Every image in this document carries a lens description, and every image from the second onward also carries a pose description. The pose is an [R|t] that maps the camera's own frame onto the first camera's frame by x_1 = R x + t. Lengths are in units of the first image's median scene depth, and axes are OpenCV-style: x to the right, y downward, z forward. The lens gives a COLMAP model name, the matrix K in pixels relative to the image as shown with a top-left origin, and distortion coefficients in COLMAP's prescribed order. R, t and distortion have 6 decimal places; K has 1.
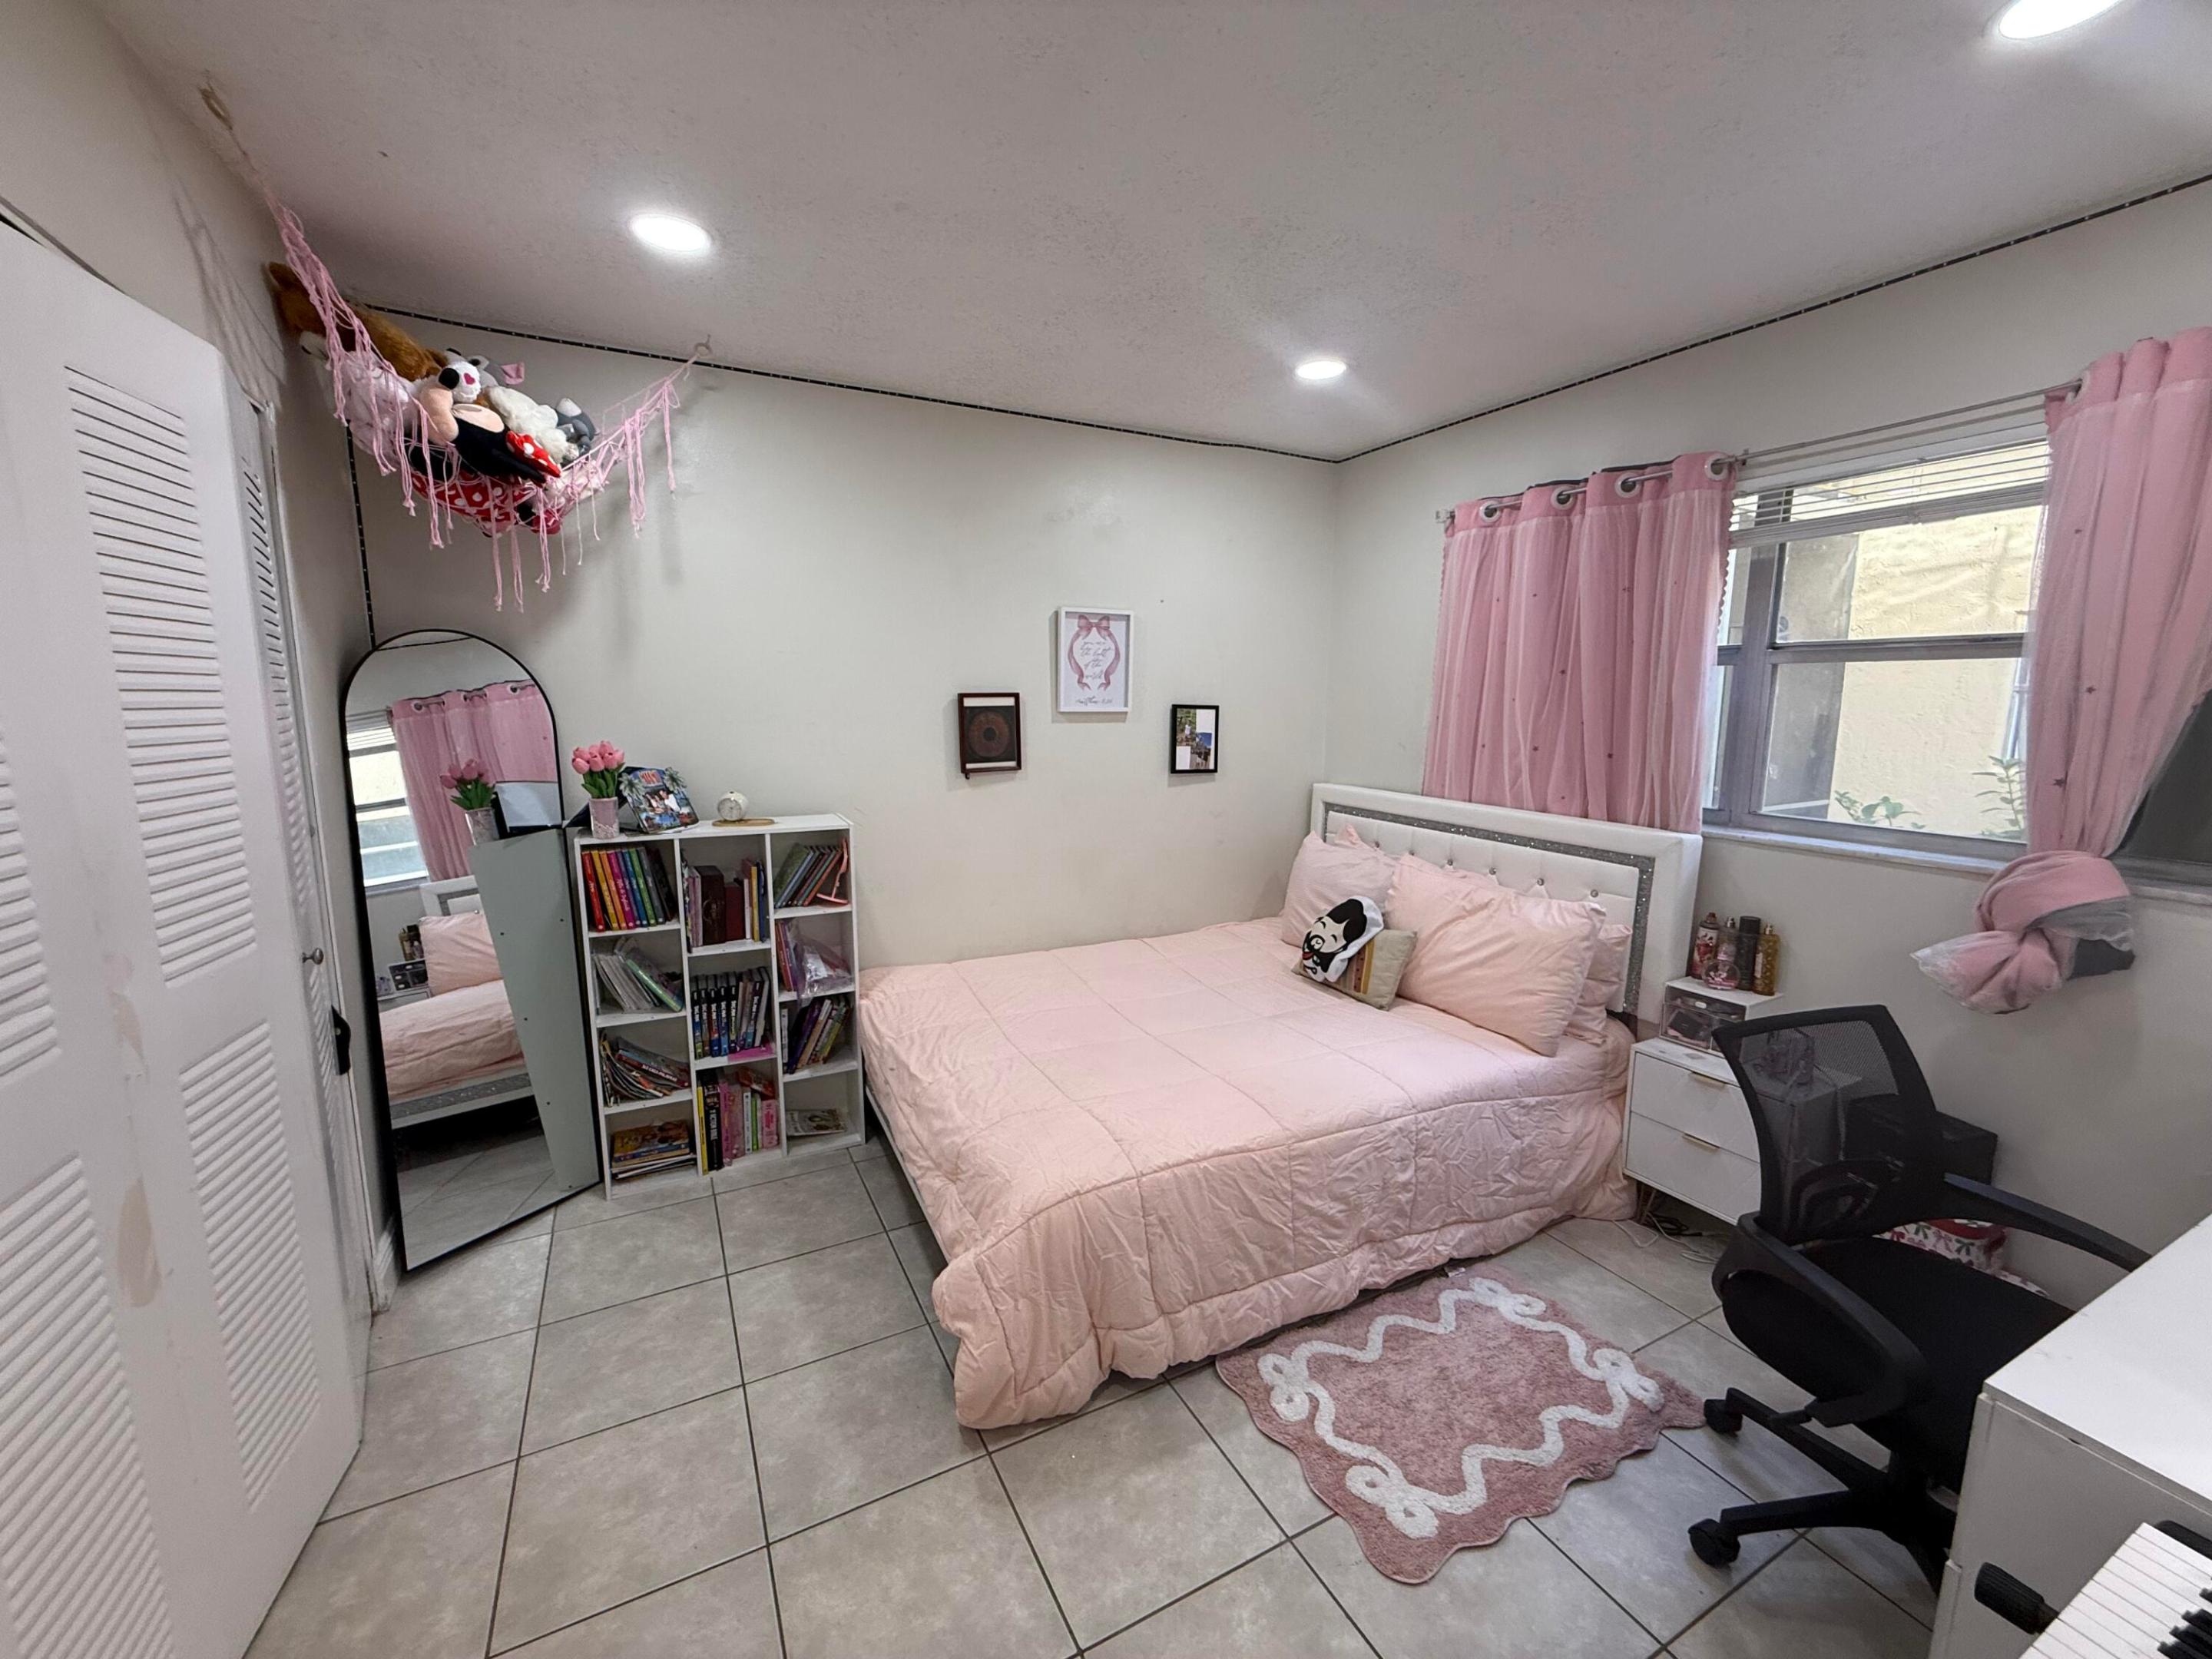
lens RADIAL K [[886.0, 0, 1100.1], [0, 886.0, 828.8], [0, 0, 1]] dist [0.001423, 0.000230]
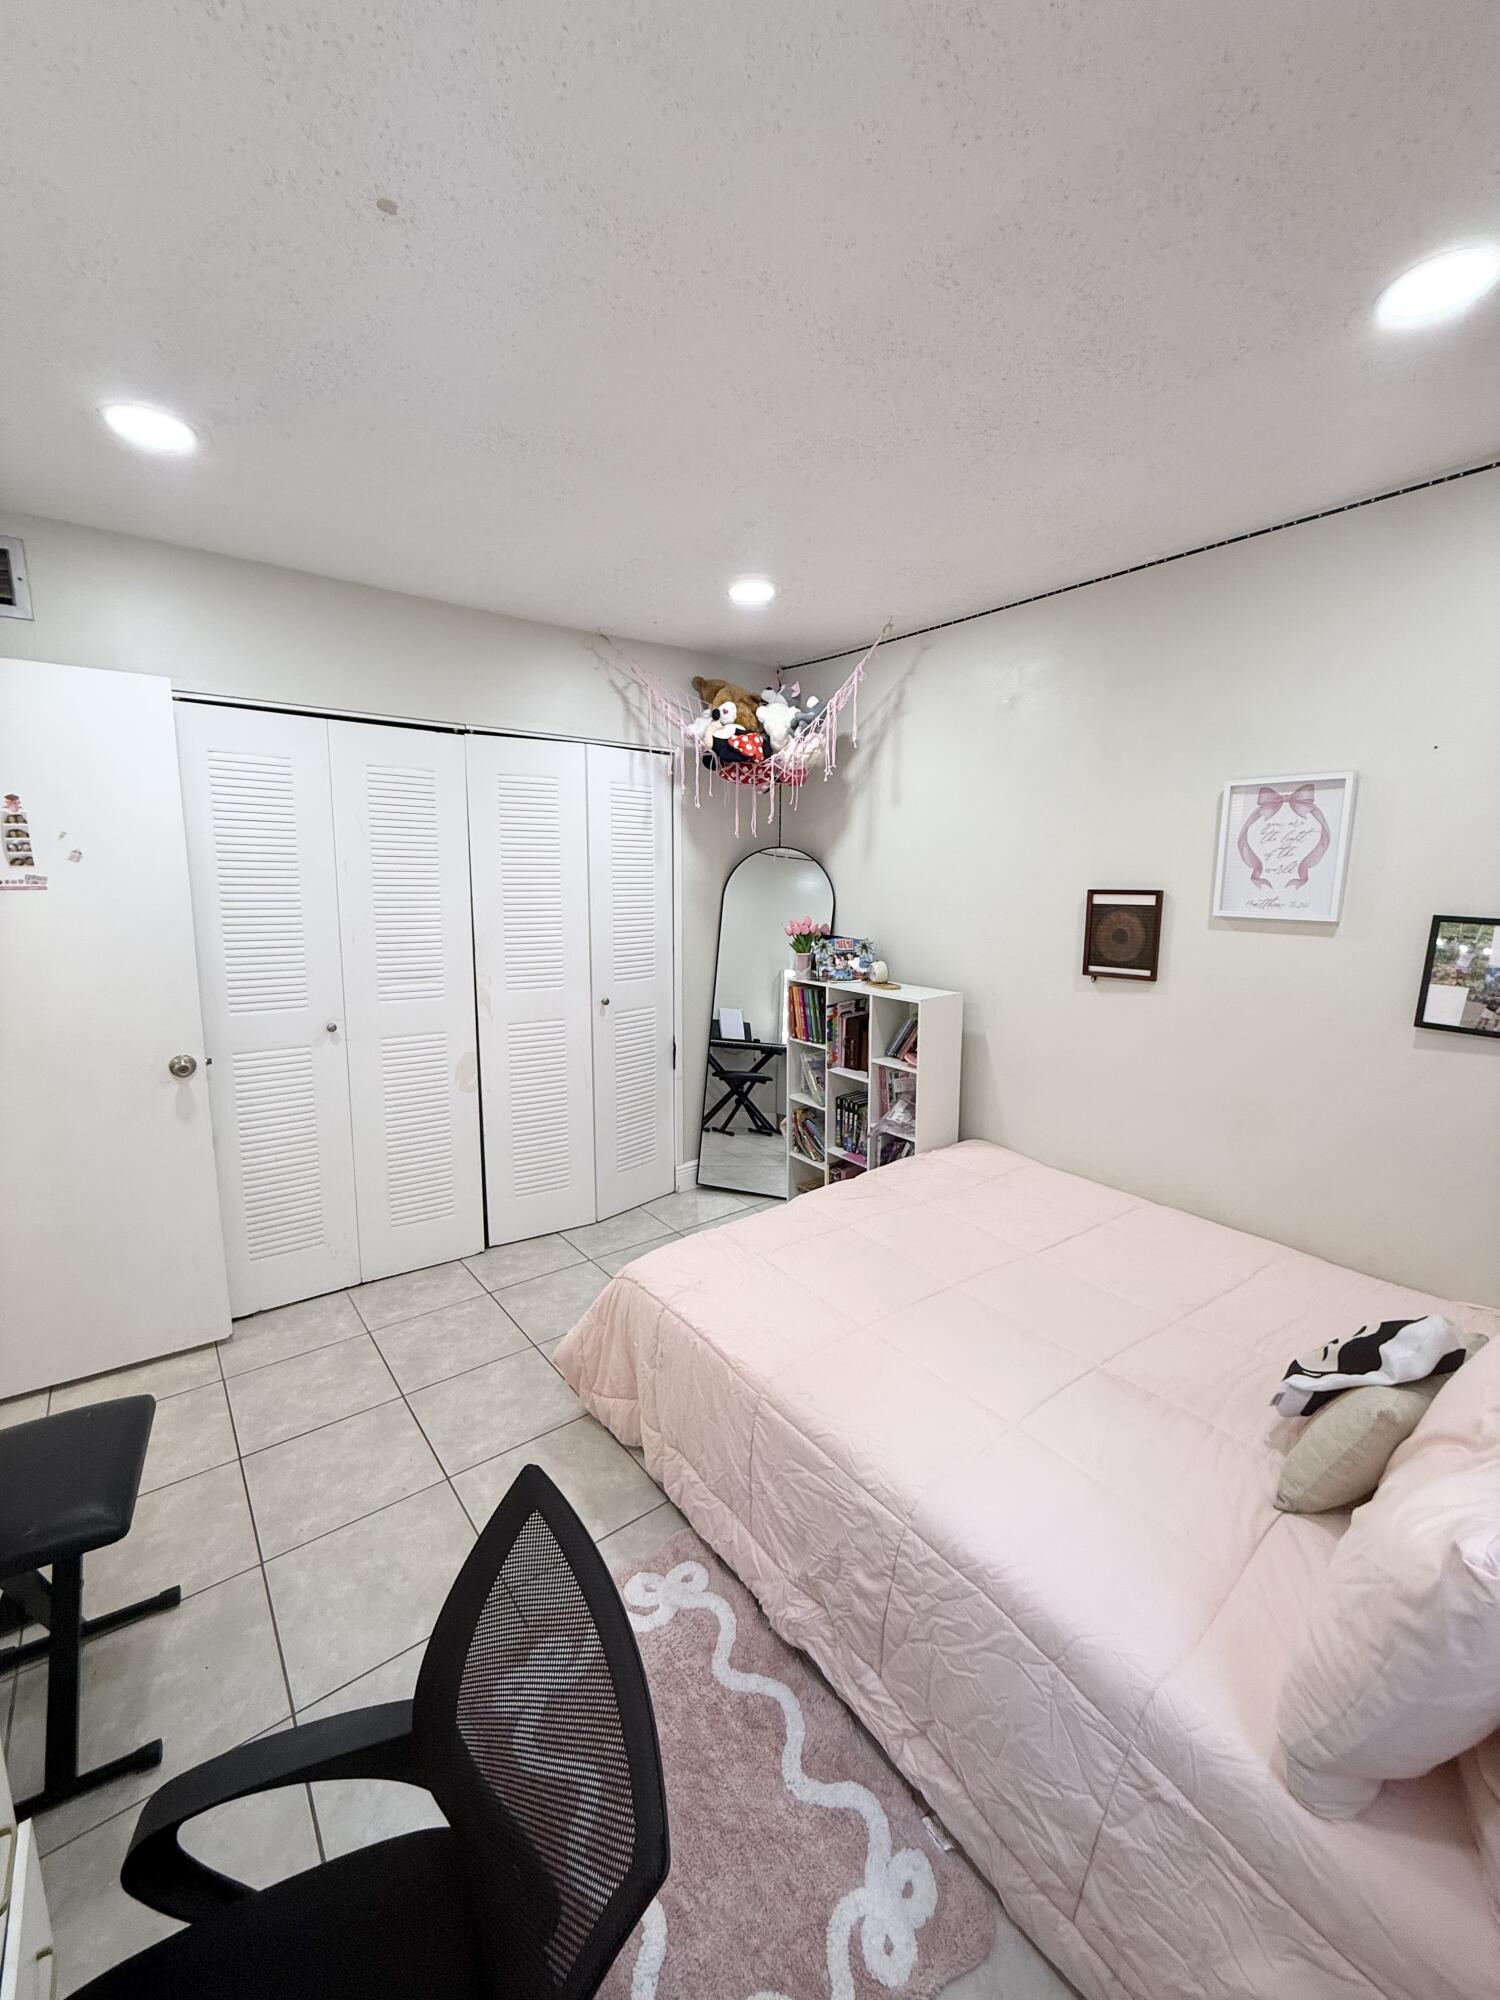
lens RADIAL K [[801.1, 0, 750.6], [0, 801.1, 995.3], [0, 0, 1]] dist [0.001423, 0.000230]
pose [[0.186000, 0.151829, -0.970748, 0.676571], [-0.151919, 0.980552, 0.124254, -0.105169], [0.970734, 0.124363, 0.205448, 0.551160]]
